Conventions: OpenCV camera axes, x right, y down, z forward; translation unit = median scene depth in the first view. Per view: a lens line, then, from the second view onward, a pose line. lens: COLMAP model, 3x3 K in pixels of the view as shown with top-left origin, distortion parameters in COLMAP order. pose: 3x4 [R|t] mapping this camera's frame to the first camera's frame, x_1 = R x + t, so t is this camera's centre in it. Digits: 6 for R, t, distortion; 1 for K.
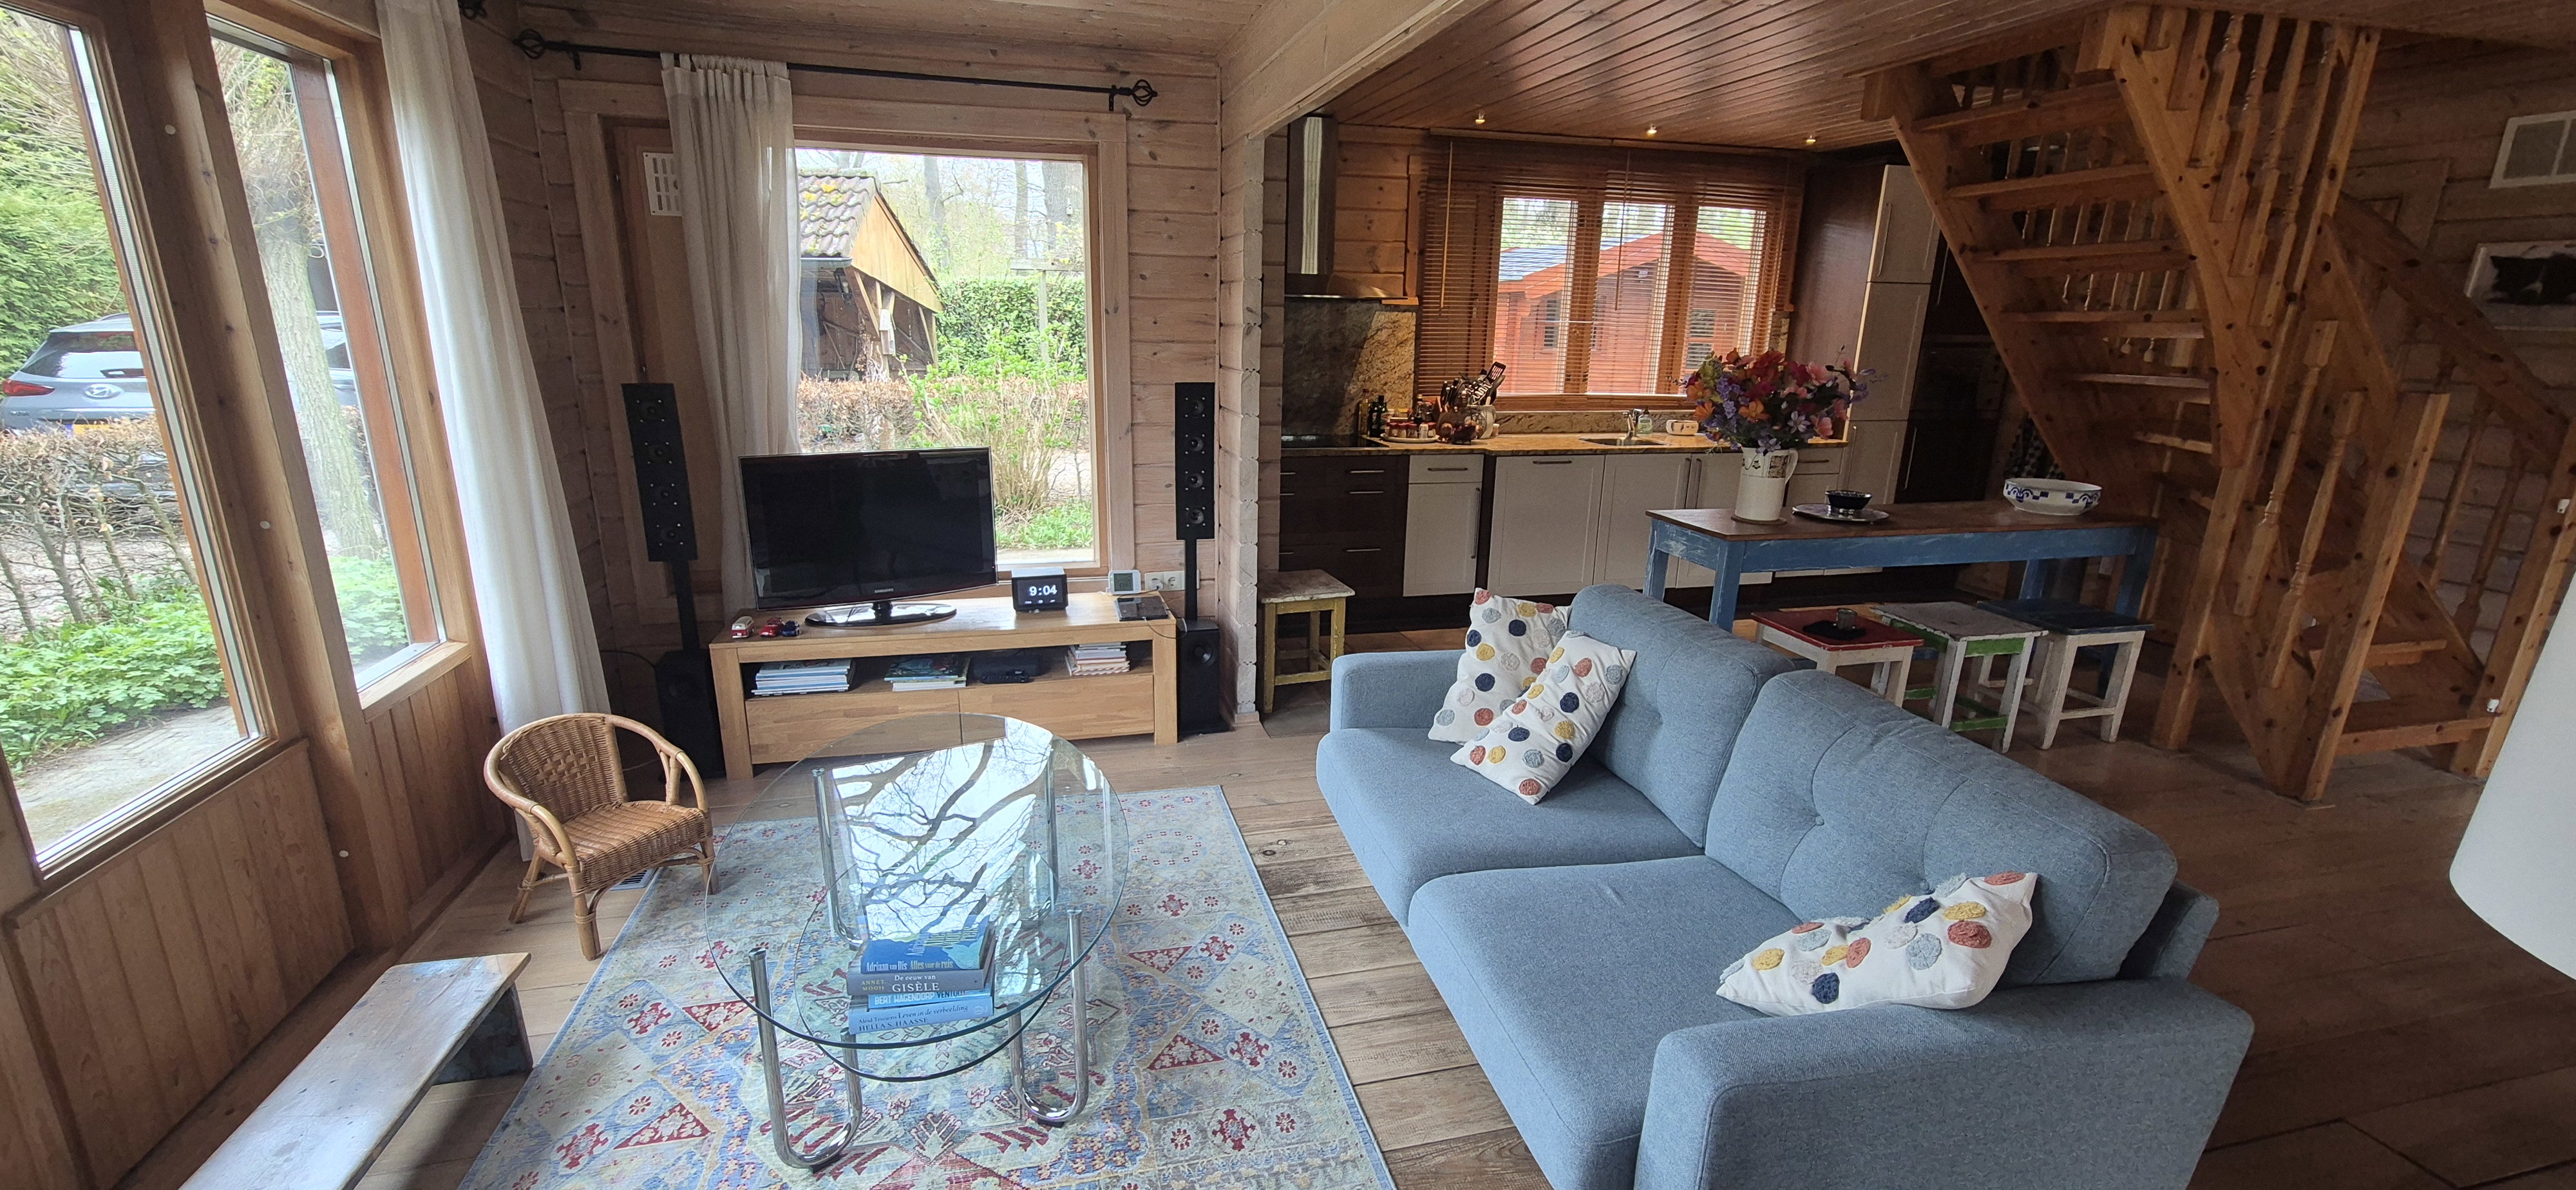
lens RADIAL K [[1051.3, 0, 1274.9], [0, 1051.3, 611.0], [0, 0, 1]] dist [0.006255, -0.004576]
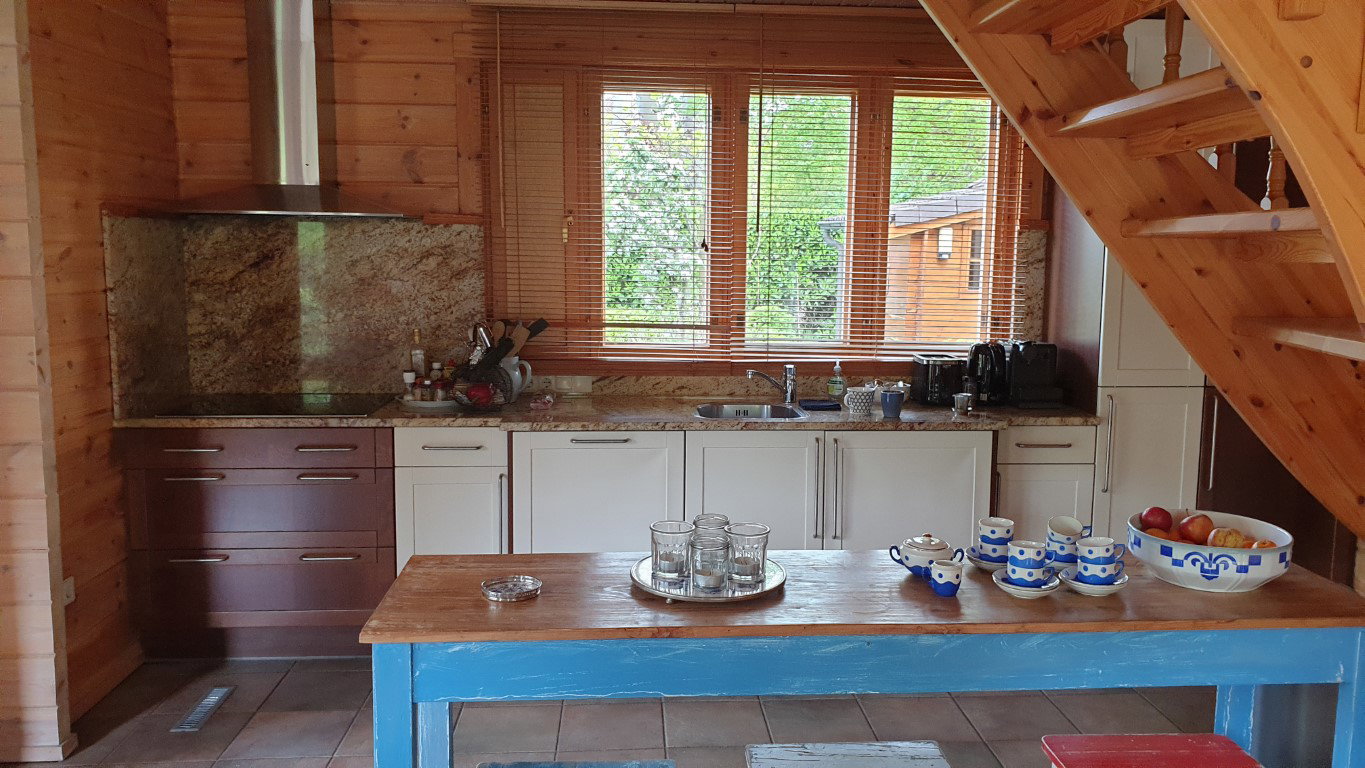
lens RADIAL K [[1057.9, 0, 709.9], [0, 1057.9, 381.4], [0, 0, 1]] dist [0.008160, 0.011222]
pose [[0.985632, 0.016580, -0.168093, 0.560664], [-0.041402, 0.988527, -0.145259, -0.102449], [0.163756, 0.150132, 0.975010, 0.406998]]
